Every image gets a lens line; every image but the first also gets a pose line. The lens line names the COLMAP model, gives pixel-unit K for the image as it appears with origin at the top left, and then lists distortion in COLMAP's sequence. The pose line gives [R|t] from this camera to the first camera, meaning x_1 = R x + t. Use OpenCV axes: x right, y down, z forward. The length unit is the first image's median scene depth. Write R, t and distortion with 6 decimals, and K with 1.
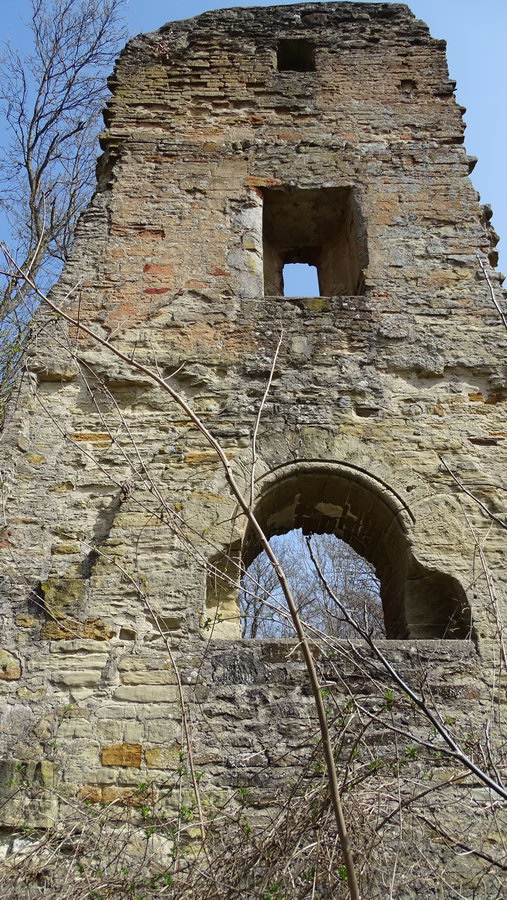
lens RADIAL K [[642.3, 0, 254.2], [0, 642.3, 450.3], [0, 0, 1]] dist [-0.010509, -0.000064]
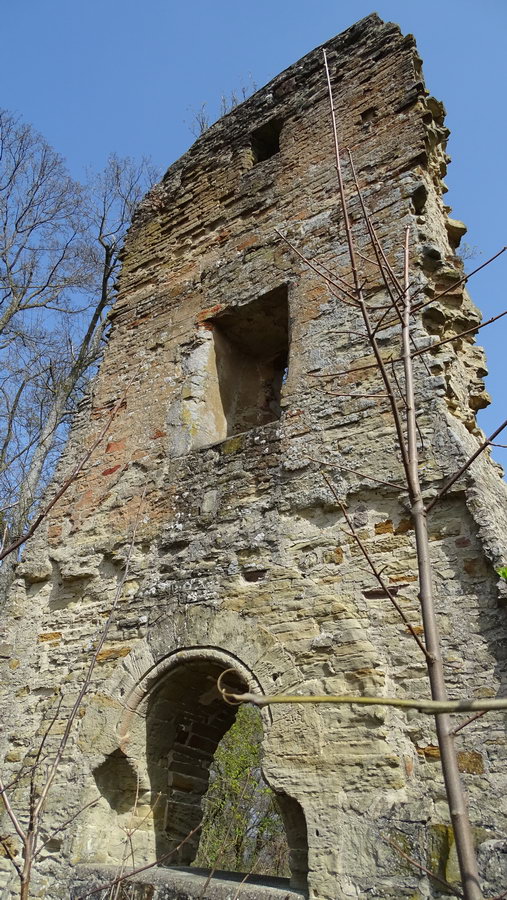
lens RADIAL K [[642.3, 0, 253.8], [0, 642.3, 448.1], [0, 0, 1]] dist [-0.010509, -0.000064]
pose [[0.812133, -0.248085, -0.528104, 0.634157], [0.233899, 0.967622, -0.094860, -0.135076], [0.534539, -0.046484, 0.843864, 0.246453]]
